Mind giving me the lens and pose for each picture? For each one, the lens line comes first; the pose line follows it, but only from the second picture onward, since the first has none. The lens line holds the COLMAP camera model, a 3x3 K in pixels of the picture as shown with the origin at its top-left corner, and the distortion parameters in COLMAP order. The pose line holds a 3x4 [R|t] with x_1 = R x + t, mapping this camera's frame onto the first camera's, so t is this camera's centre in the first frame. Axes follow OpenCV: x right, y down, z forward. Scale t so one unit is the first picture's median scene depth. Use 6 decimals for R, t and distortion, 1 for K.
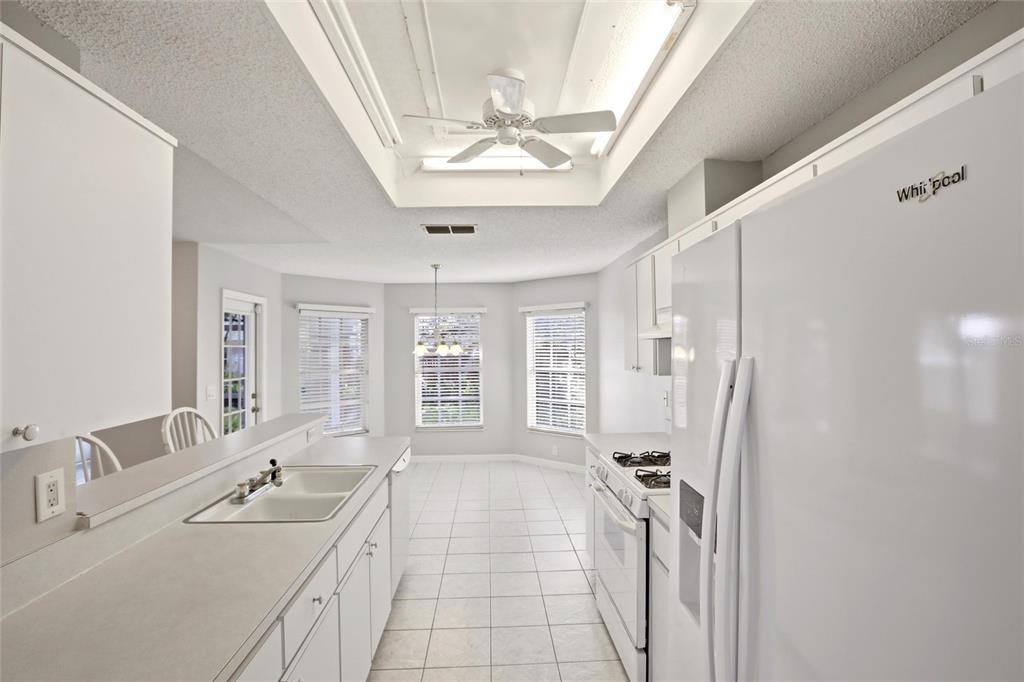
lens RADIAL K [[471.2, 0, 517.1], [0, 471.2, 344.2], [0, 0, 1]] dist [-0.045716, 0.017485]
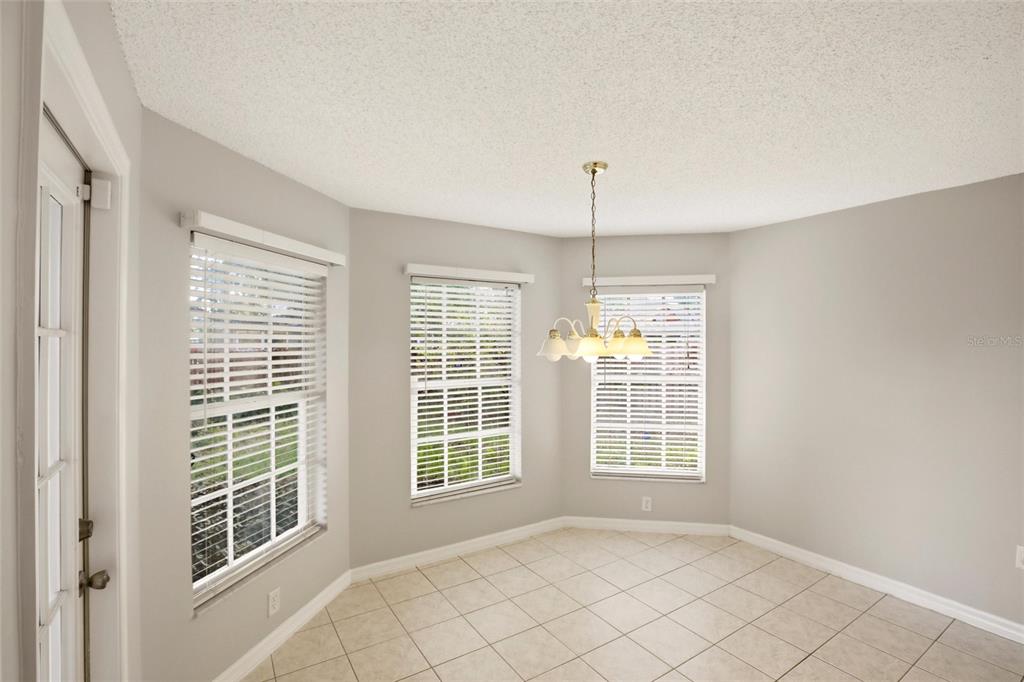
lens RADIAL K [[471.2, 0, 517.1], [0, 471.2, 344.2], [0, 0, 1]] dist [-0.045716, 0.017485]
pose [[0.861643, 0.007525, 0.507459, -0.385992], [-0.008718, 0.999962, -0.000026, 0.008271], [-0.507440, -0.004402, 0.861676, 0.520889]]
